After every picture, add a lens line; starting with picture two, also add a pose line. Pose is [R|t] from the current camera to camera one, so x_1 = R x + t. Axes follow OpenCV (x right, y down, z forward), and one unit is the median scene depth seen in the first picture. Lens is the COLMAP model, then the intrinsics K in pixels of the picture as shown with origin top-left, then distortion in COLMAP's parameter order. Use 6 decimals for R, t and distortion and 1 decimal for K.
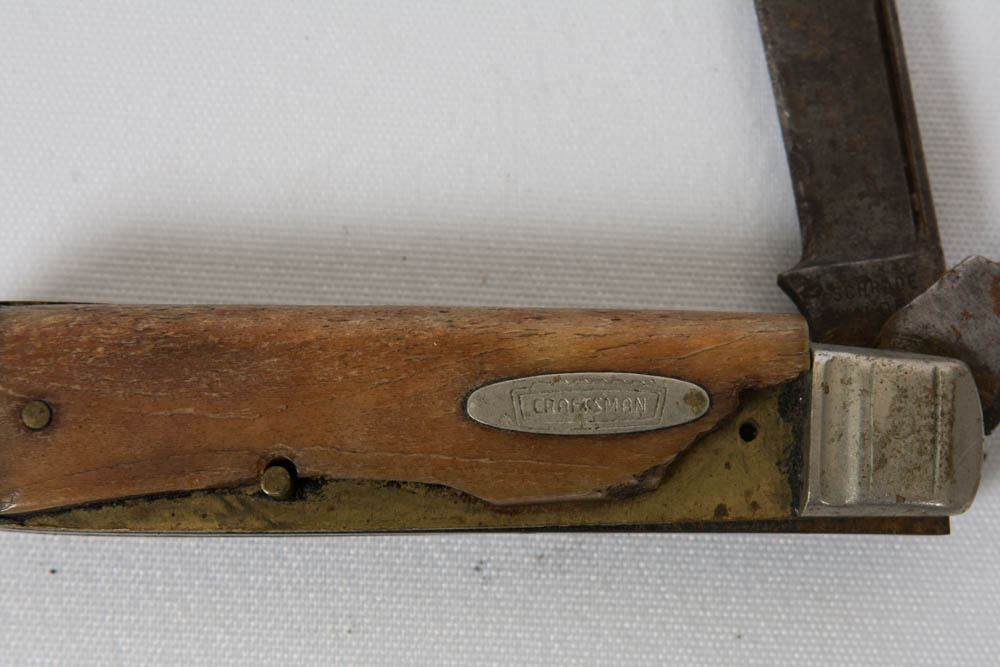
lens RADIAL K [[1433.3, 0, 504.7], [0, 1433.3, 341.9], [0, 0, 1]] dist [0.098850, 0.000000]
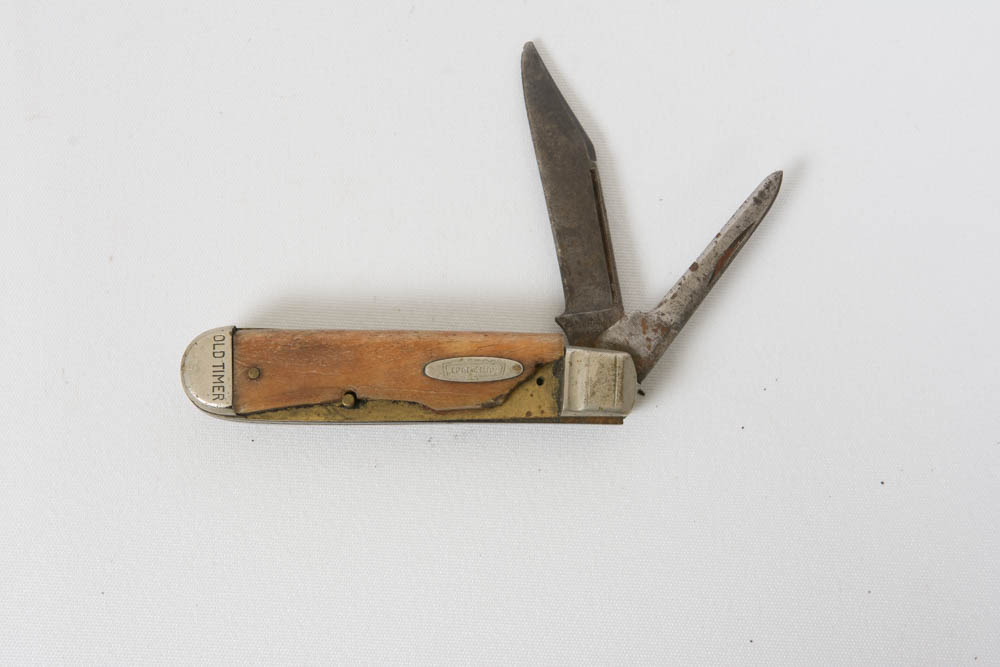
lens RADIAL K [[1433.3, 0, 501.1], [0, 1433.3, 322.9], [0, 0, 1]] dist [0.098850, 0.000000]
pose [[0.999838, 0.001876, 0.017880, 0.059486], [-0.001367, 0.999595, -0.028429, 0.032337], [-0.017926, 0.028400, 0.999436, -1.457475]]
